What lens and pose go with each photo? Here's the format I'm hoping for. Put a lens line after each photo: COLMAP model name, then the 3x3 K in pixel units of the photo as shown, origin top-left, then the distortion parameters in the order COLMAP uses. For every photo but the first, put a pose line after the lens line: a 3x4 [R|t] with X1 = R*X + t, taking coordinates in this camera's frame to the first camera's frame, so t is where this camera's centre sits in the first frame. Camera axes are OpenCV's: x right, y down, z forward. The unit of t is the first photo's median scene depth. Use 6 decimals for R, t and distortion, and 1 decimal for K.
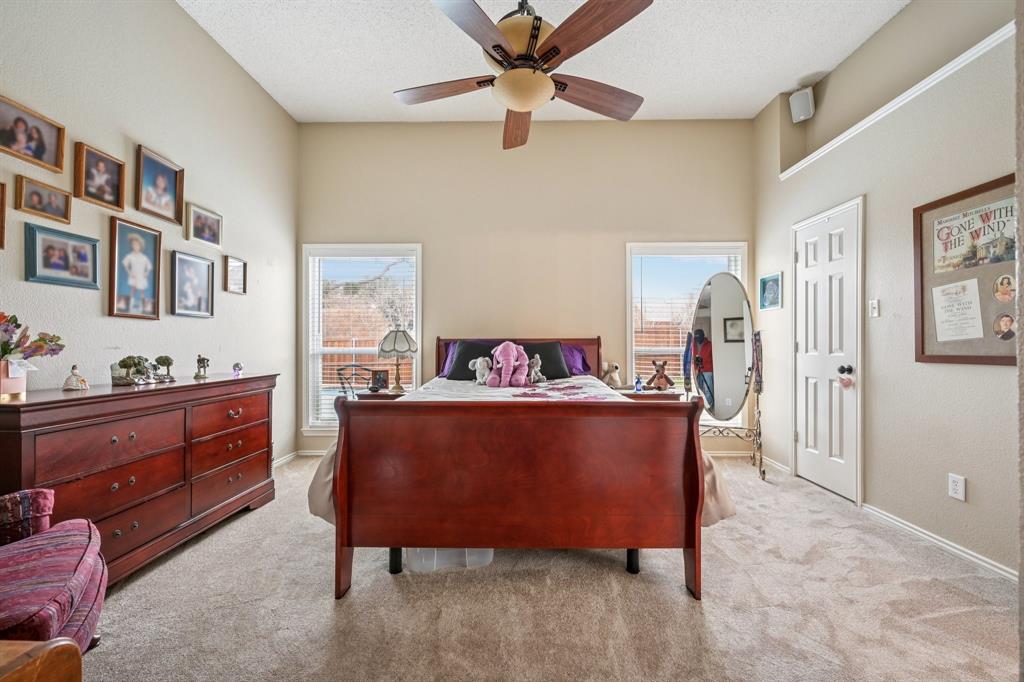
lens RADIAL K [[409.6, 0, 512.0], [0, 409.6, 341.0], [0, 0, 1]] dist [0.000241, -0.000113]
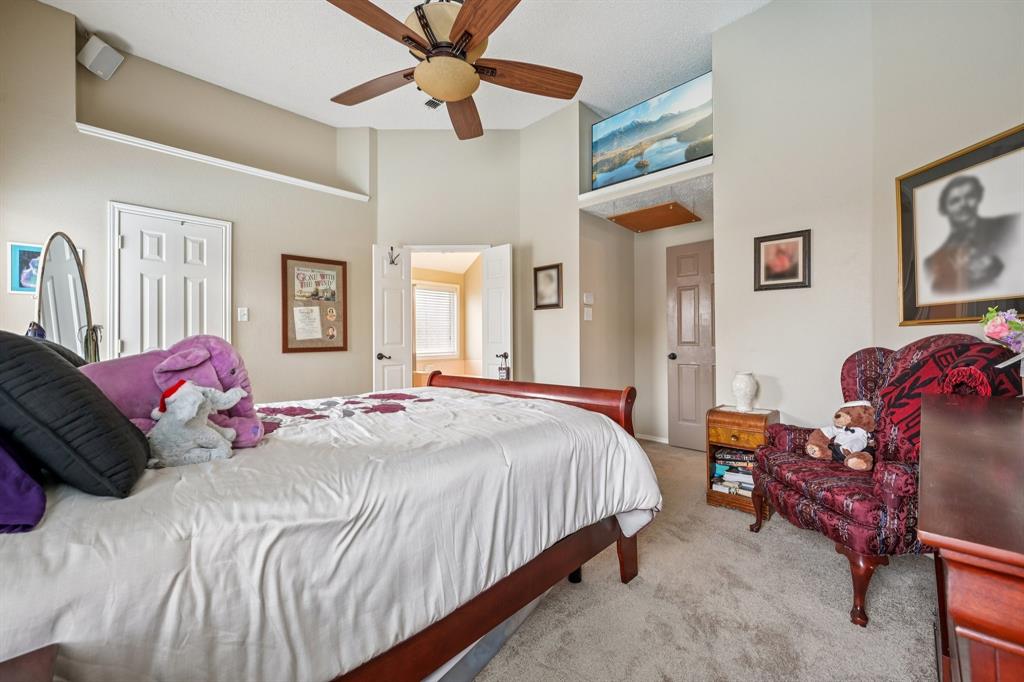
lens RADIAL K [[409.6, 0, 512.0], [0, 409.6, 341.0], [0, 0, 1]] dist [0.000241, -0.000113]
pose [[-0.723915, -0.000765, 0.689888, -0.770503], [-0.001087, 0.999999, -0.000032, 0.004744], [-0.689888, -0.000773, -0.723916, 1.644238]]
